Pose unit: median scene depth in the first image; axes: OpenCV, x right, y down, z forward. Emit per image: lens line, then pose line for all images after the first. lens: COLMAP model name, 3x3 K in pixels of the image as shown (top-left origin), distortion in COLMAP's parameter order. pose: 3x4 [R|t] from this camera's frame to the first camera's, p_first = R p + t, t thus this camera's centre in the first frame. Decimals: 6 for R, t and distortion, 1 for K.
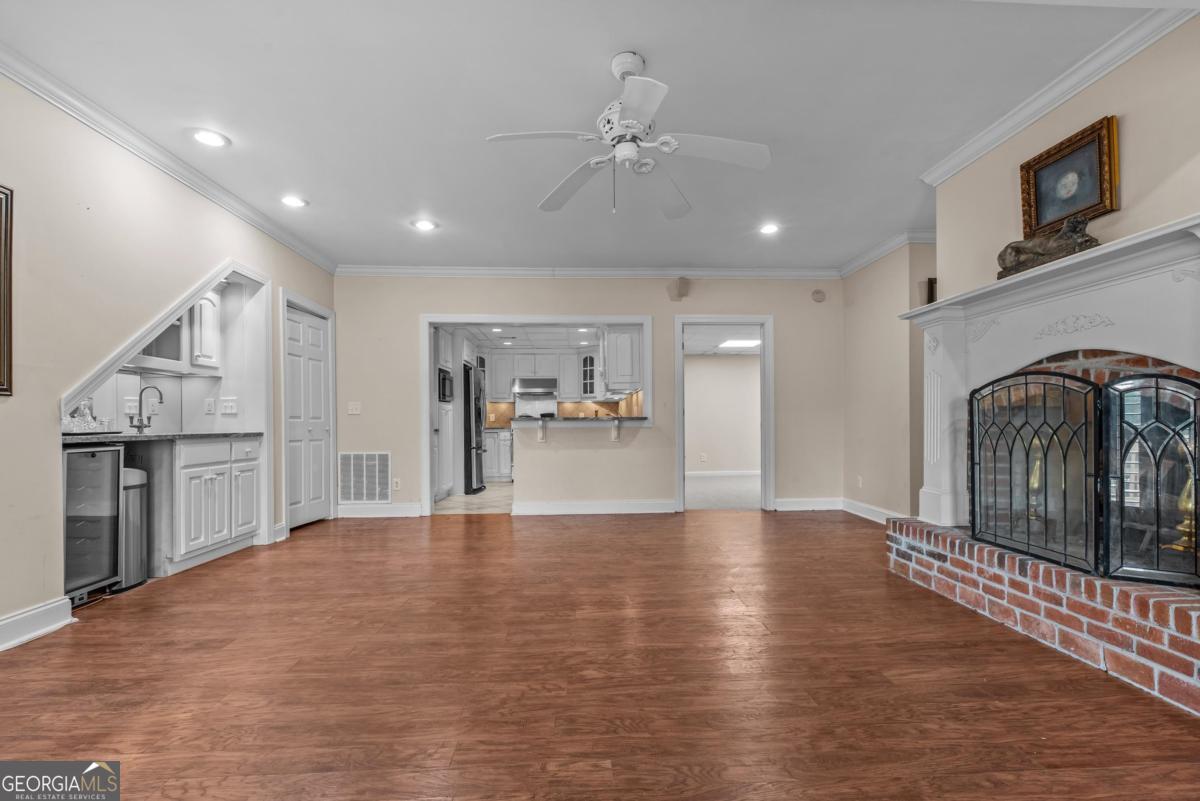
lens RADIAL K [[523.1, 0, 604.7], [0, 523.1, 418.0], [0, 0, 1]] dist [-0.001108, -0.001096]
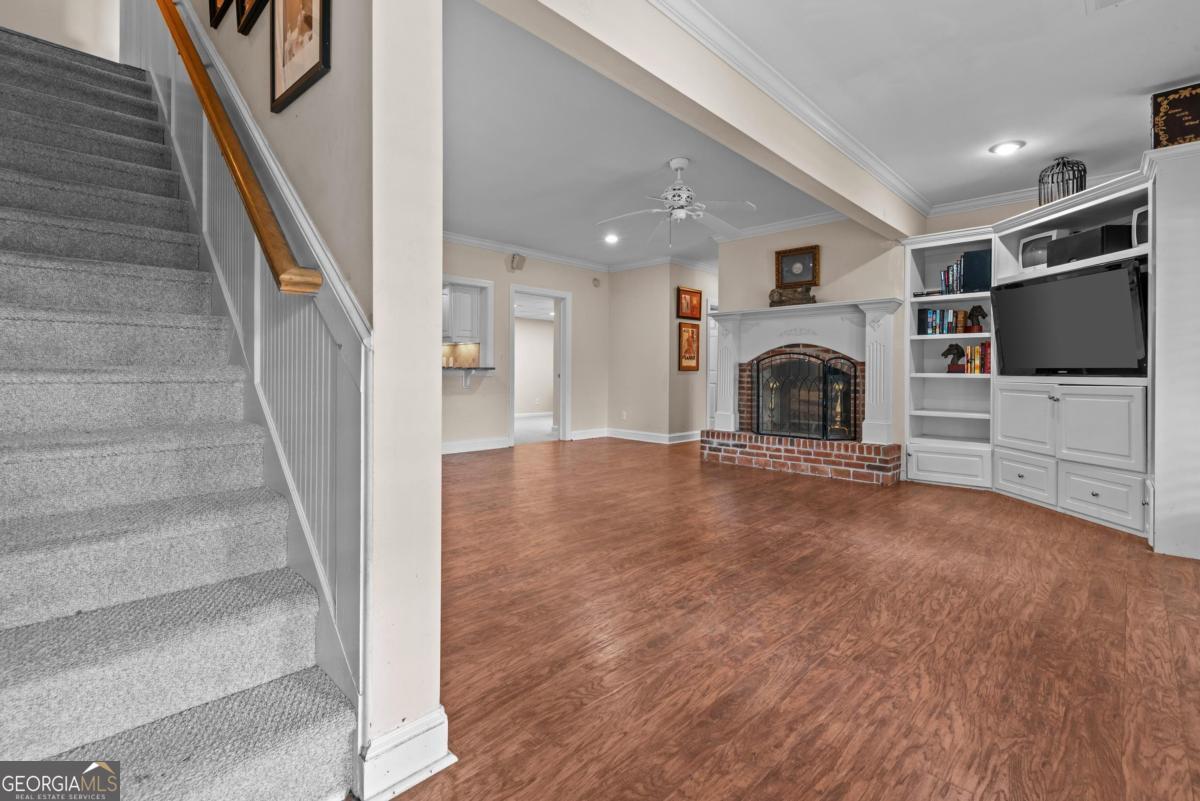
lens RADIAL K [[520.5, 0, 598.6], [0, 520.5, 366.9], [0, 0, 1]] dist [-0.000112, -0.000127]
pose [[0.752877, 0.023562, 0.657740, -1.094809], [-0.020576, 0.999713, -0.012260, 0.012791], [-0.657840, -0.004303, 0.753146, -0.092128]]
